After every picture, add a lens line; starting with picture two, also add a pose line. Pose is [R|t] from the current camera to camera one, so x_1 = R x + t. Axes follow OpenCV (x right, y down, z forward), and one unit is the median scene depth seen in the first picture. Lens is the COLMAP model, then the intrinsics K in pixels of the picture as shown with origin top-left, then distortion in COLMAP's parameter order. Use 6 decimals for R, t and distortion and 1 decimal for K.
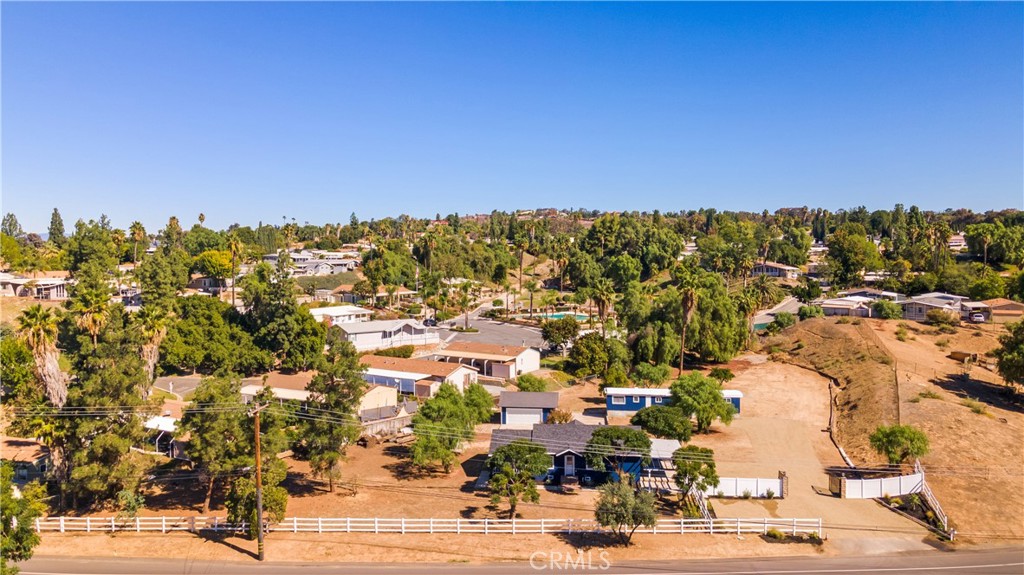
lens RADIAL K [[722.3, 0, 512.9], [0, 722.3, 286.5], [0, 0, 1]] dist [0.043270, 0.007915]
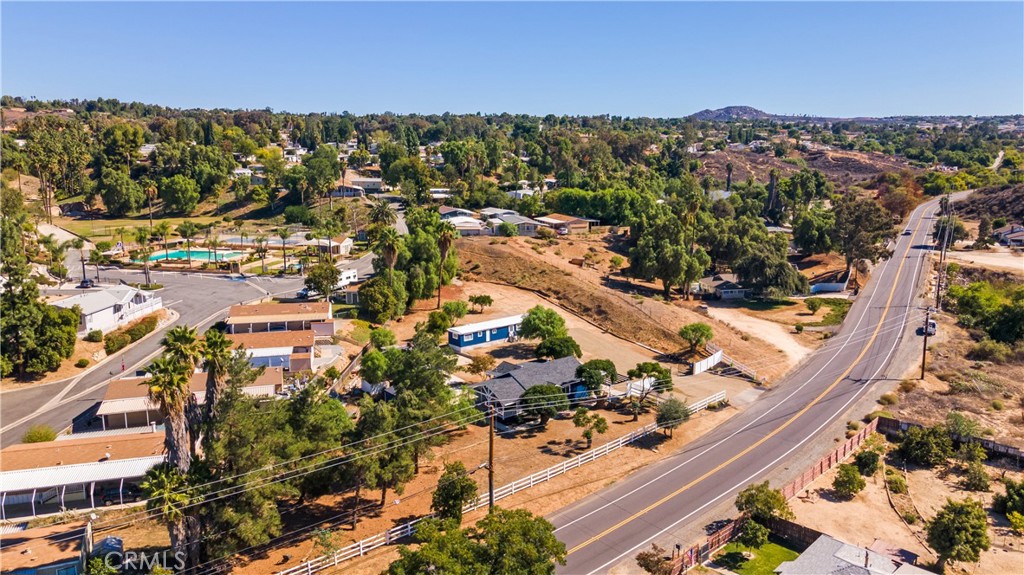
lens RADIAL K [[722.3, 0, 511.9], [0, 722.3, 287.9], [0, 0, 1]] dist [0.043270, 0.007915]
pose [[0.717201, -0.131098, 0.684423, -0.475113], [0.032517, 0.987371, 0.155052, -0.081244], [-0.696107, -0.088949, 0.712407, 0.099273]]
